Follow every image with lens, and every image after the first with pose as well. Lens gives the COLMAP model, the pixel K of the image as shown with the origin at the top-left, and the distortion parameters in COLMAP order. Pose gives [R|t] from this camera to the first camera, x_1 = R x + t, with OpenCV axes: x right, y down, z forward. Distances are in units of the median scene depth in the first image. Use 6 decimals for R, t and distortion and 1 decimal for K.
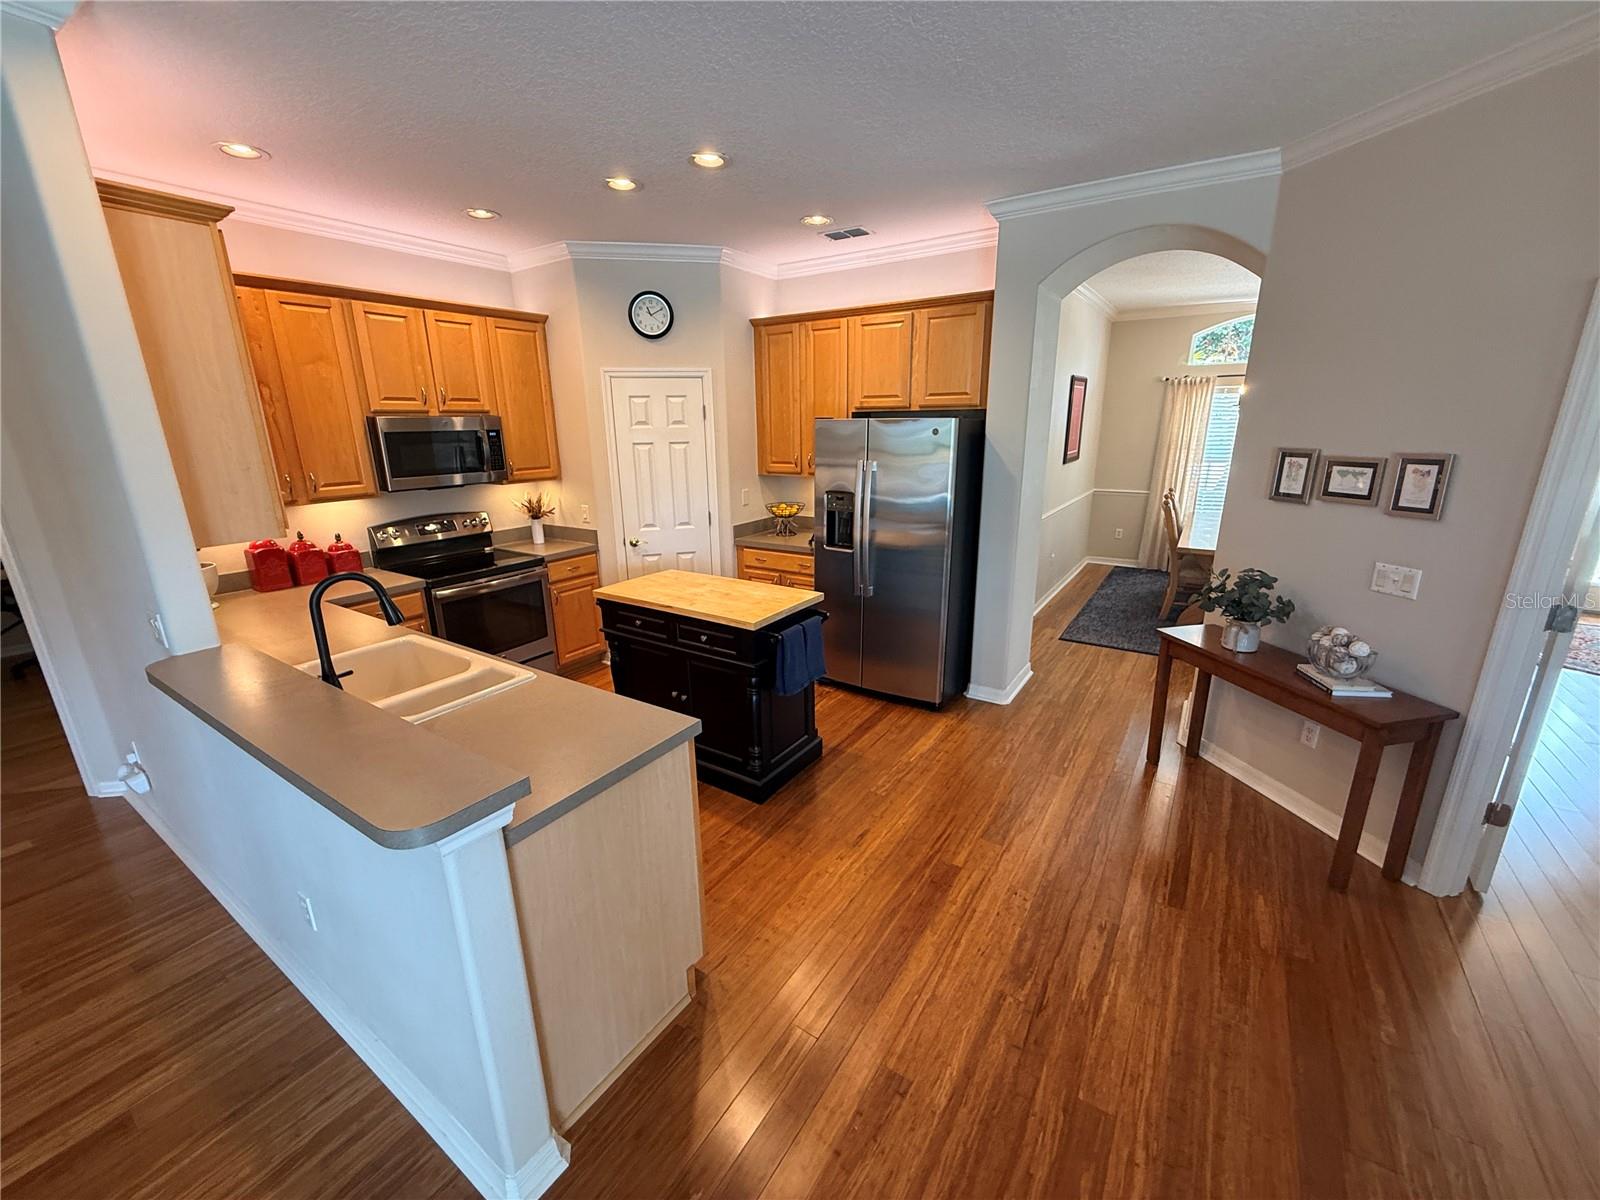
lens RADIAL K [[643.4, 0, 796.2], [0, 643.4, 600.9], [0, 0, 1]] dist [-0.001516, 0.000533]
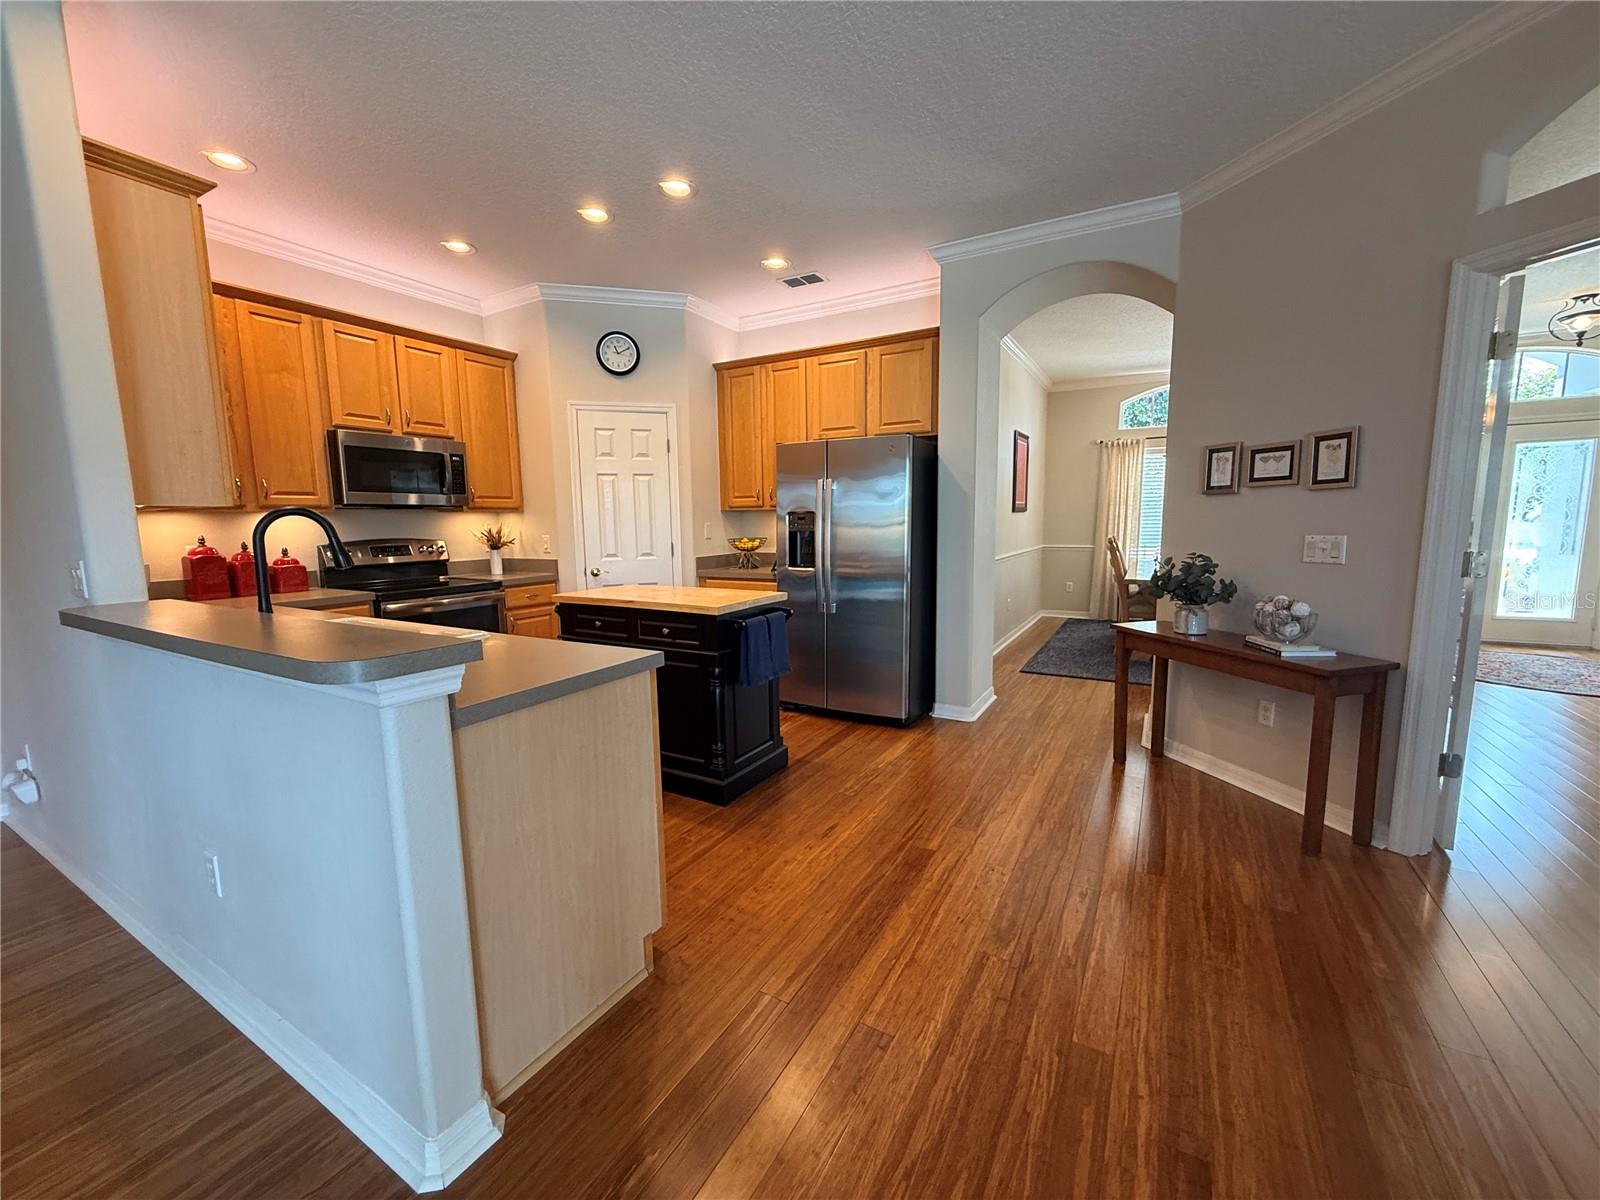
lens RADIAL K [[643.4, 0, 796.4], [0, 643.4, 600.5], [0, 0, 1]] dist [-0.001516, 0.000533]
pose [[0.998105, -0.007367, 0.061095, -0.004546], [0.016397, 0.988754, -0.148650, 0.170391], [-0.059313, 0.149370, 0.987001, 0.012521]]
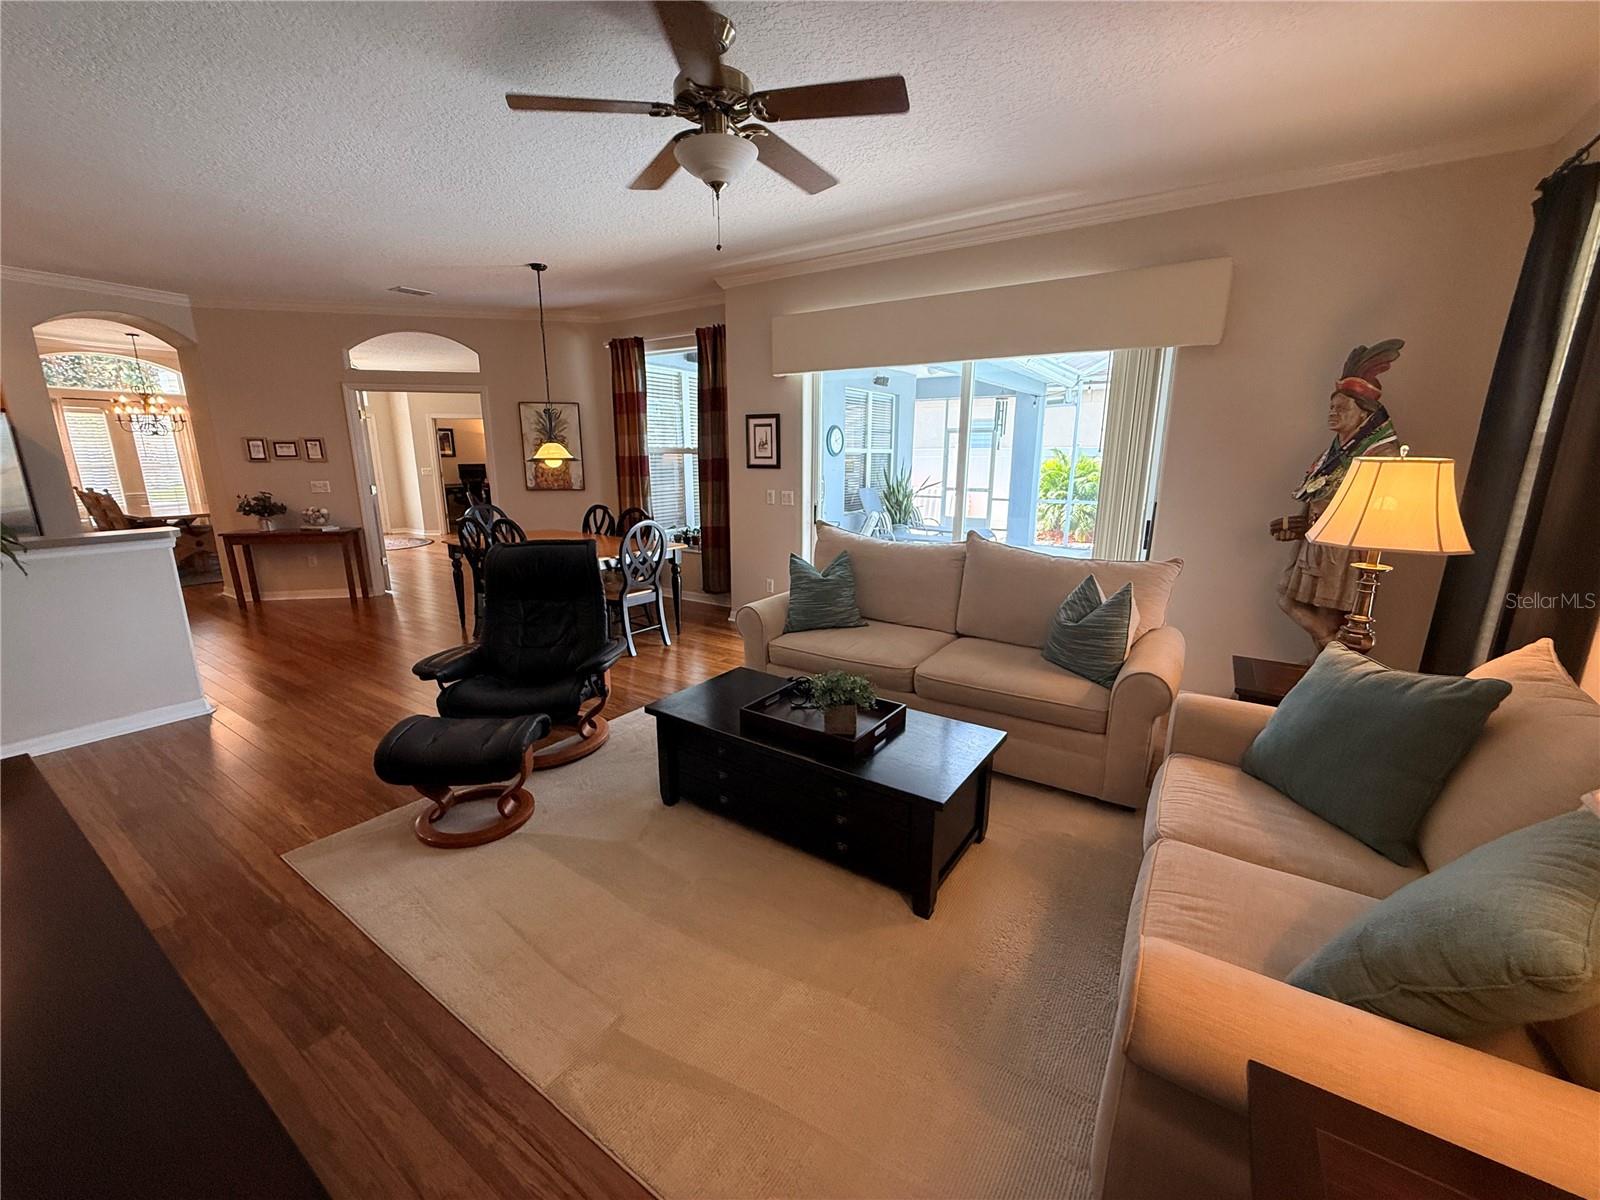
lens RADIAL K [[643.4, 0, 801.9], [0, 643.4, 608.1], [0, 0, 1]] dist [-0.001516, 0.000533]
pose [[0.010563, -0.221253, 0.975159, -1.461486], [0.269728, 0.939695, 0.210285, 0.352107], [-0.962879, 0.260807, 0.069604, -0.799599]]
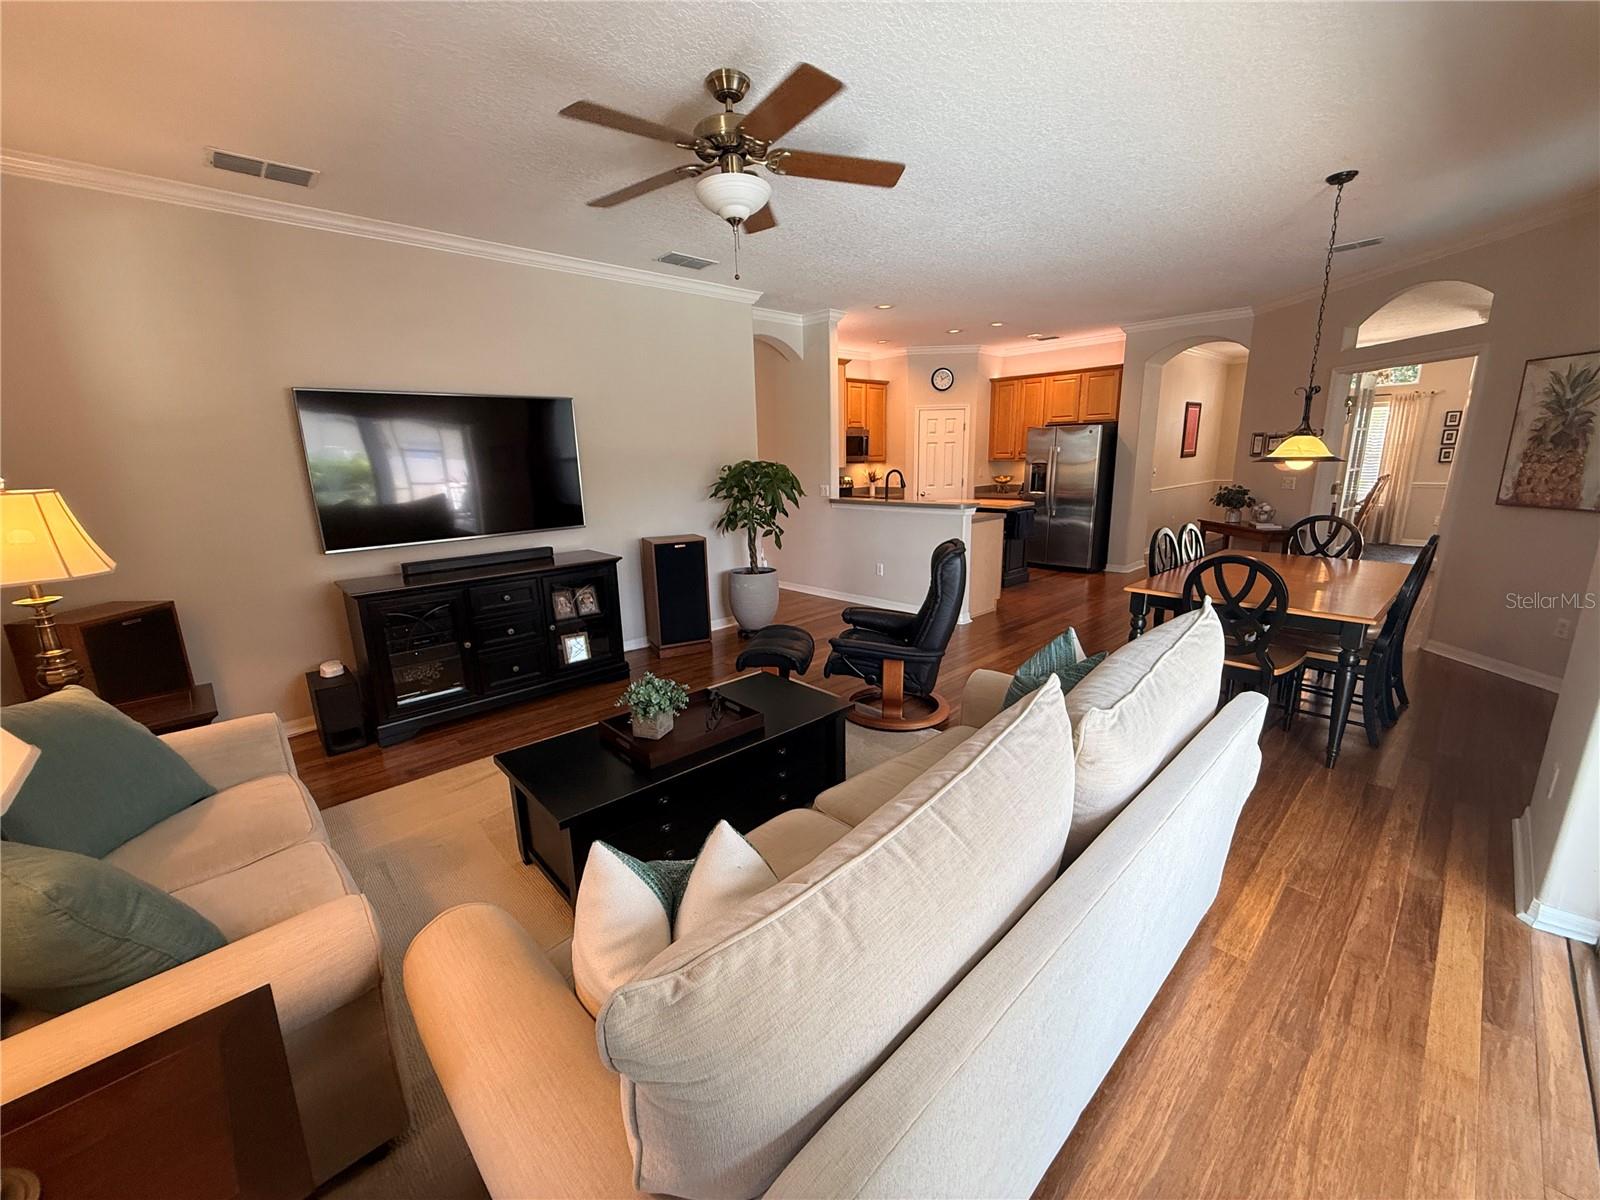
lens RADIAL K [[643.4, 0, 790.2], [0, 643.4, 602.1], [0, 0, 1]] dist [-0.001516, 0.000533]
pose [[0.971792, 0.043630, -0.231768, -0.286228], [-0.053862, 0.997825, -0.038003, 0.537947], [0.229606, 0.049415, 0.972028, -1.568716]]
